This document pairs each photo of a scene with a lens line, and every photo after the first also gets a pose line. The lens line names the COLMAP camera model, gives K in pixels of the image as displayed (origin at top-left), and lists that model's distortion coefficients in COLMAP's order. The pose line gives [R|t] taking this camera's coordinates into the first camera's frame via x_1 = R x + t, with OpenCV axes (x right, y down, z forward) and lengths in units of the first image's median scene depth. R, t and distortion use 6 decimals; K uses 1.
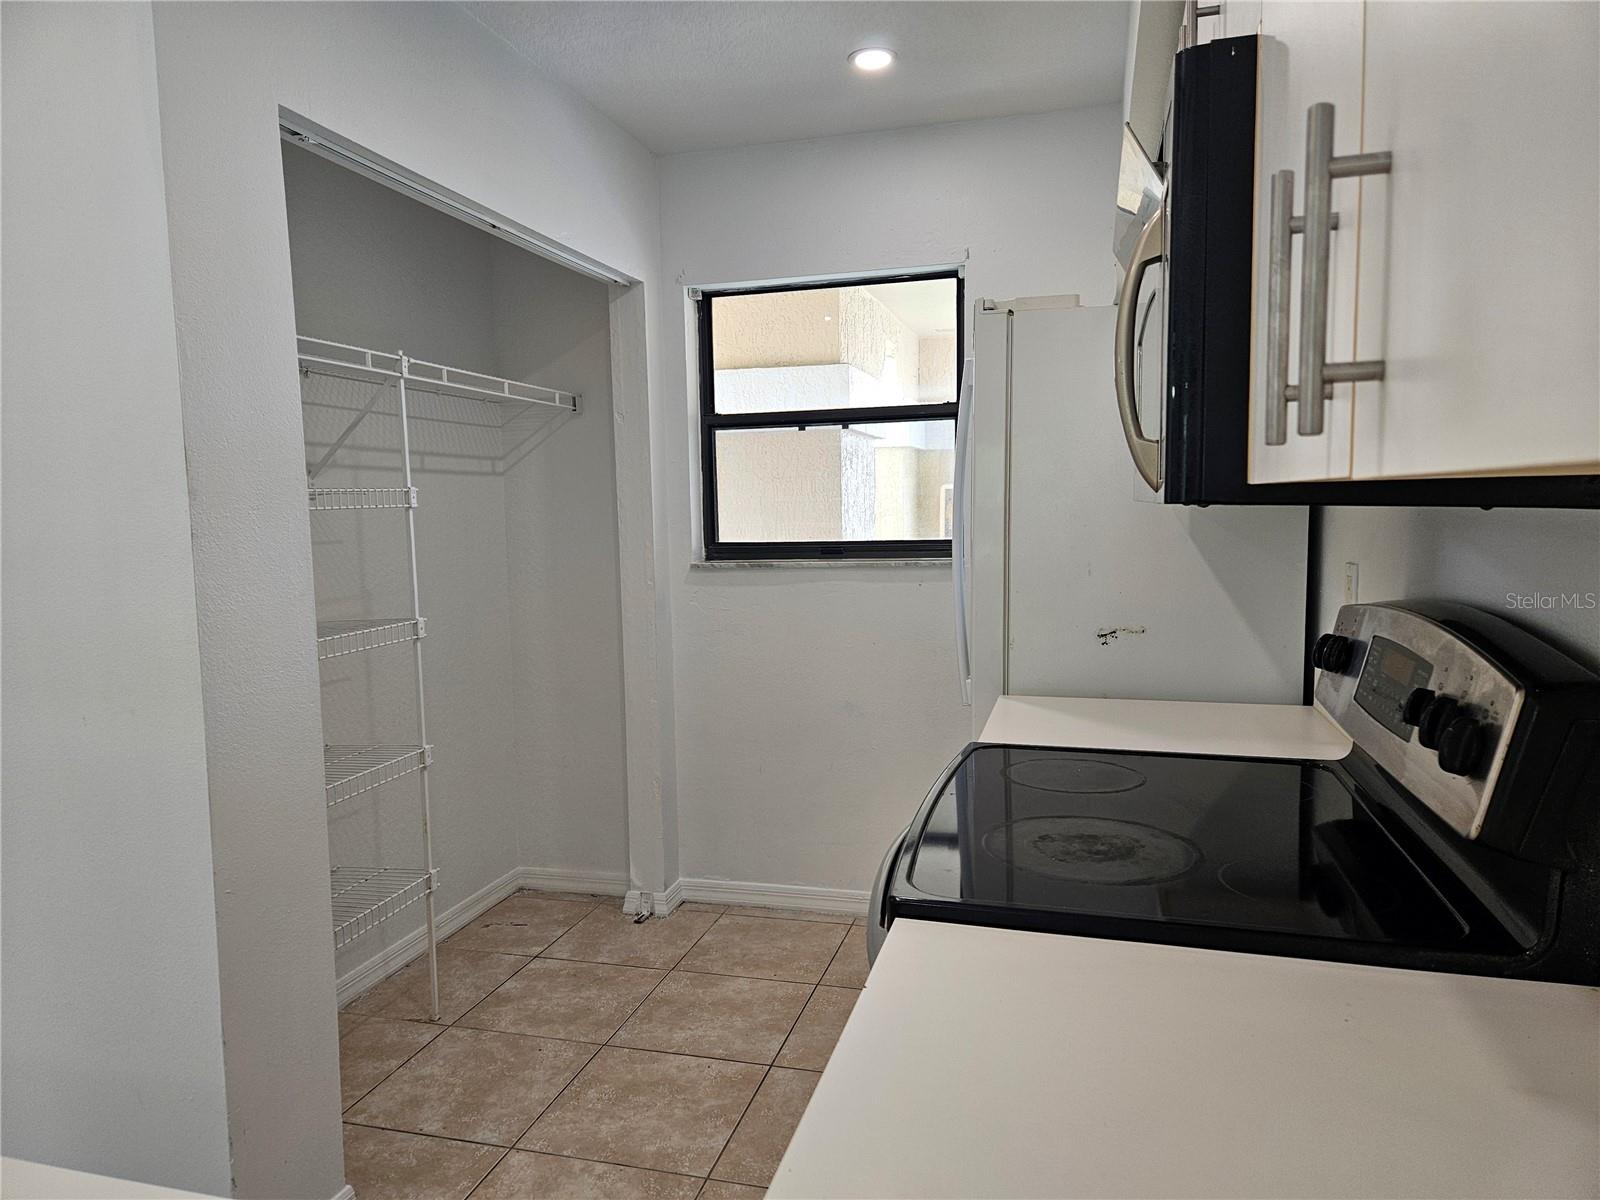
lens RADIAL K [[1064.0, 0, 803.2], [0, 1064.0, 595.2], [0, 0, 1]] dist [0.061161, -0.014726]
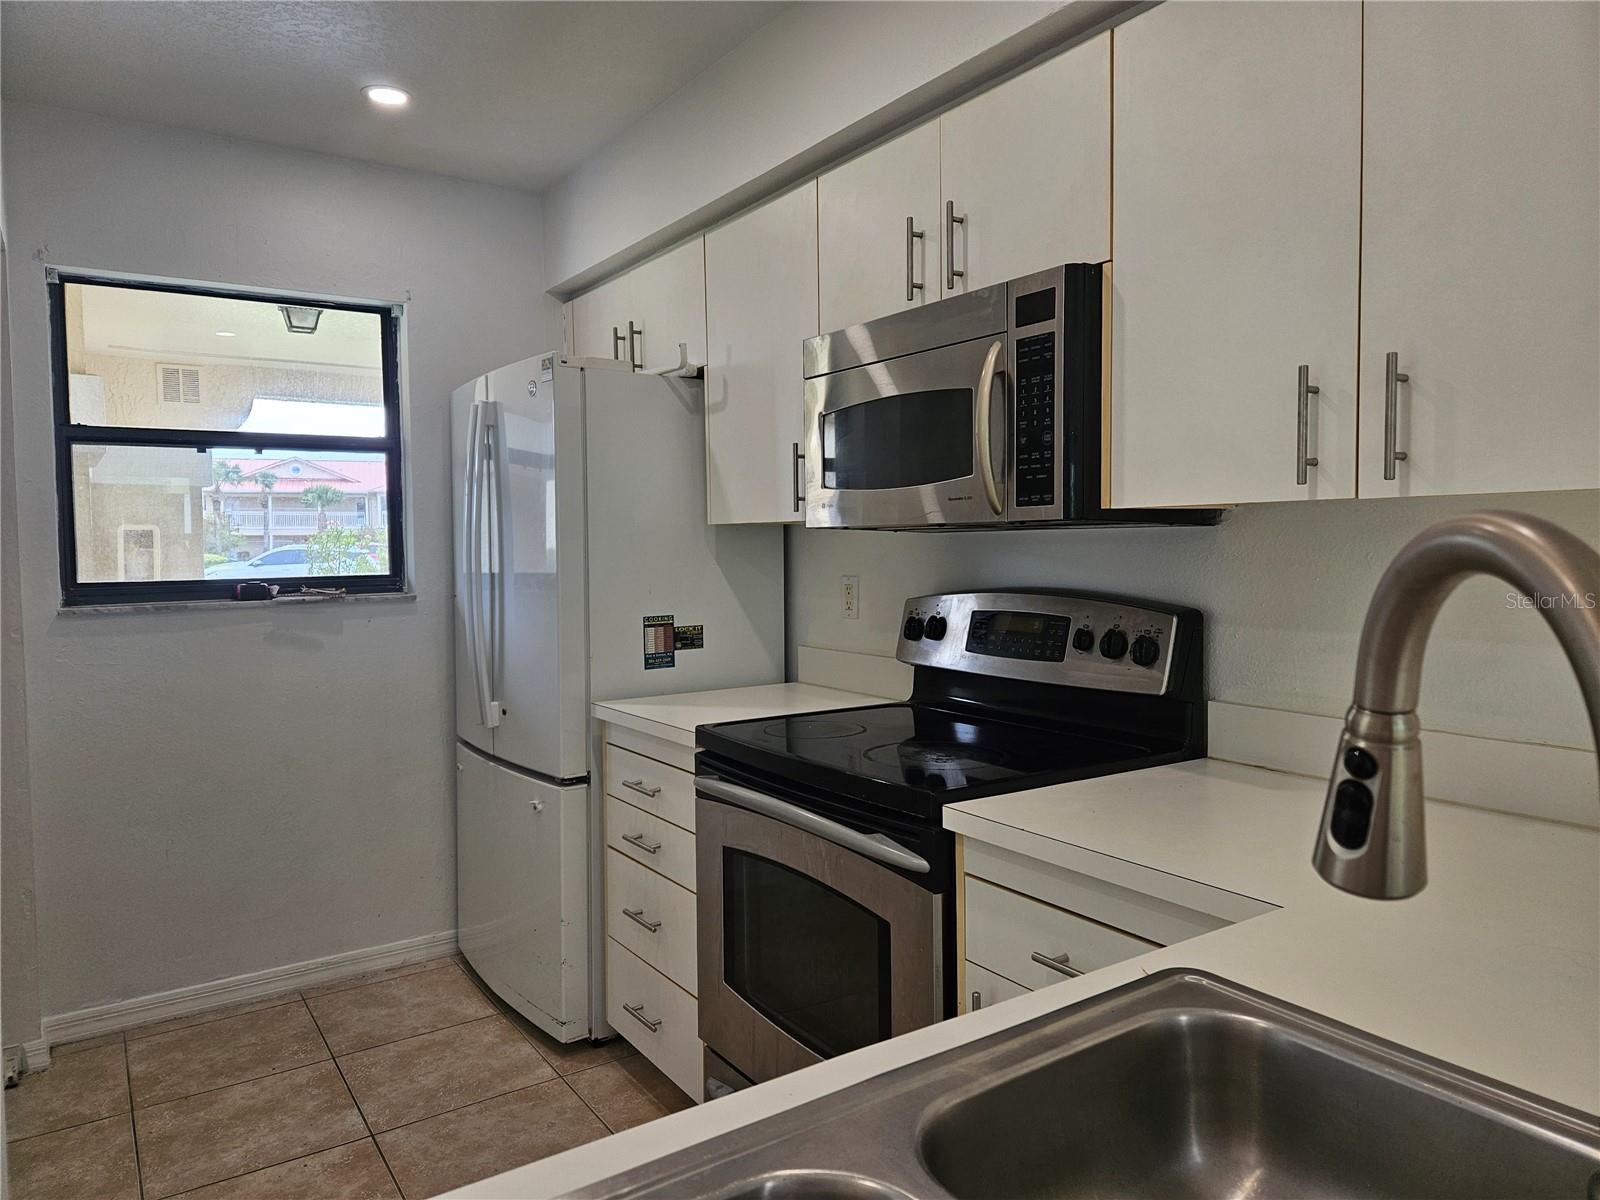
lens RADIAL K [[1064.0, 0, 798.6], [0, 1064.0, 583.6], [0, 0, 1]] dist [0.061161, -0.014726]
pose [[0.682532, -0.019546, 0.730594, -0.322417], [0.062877, 0.997506, -0.032054, 0.011848], [-0.728146, 0.067815, 0.682059, 0.044291]]
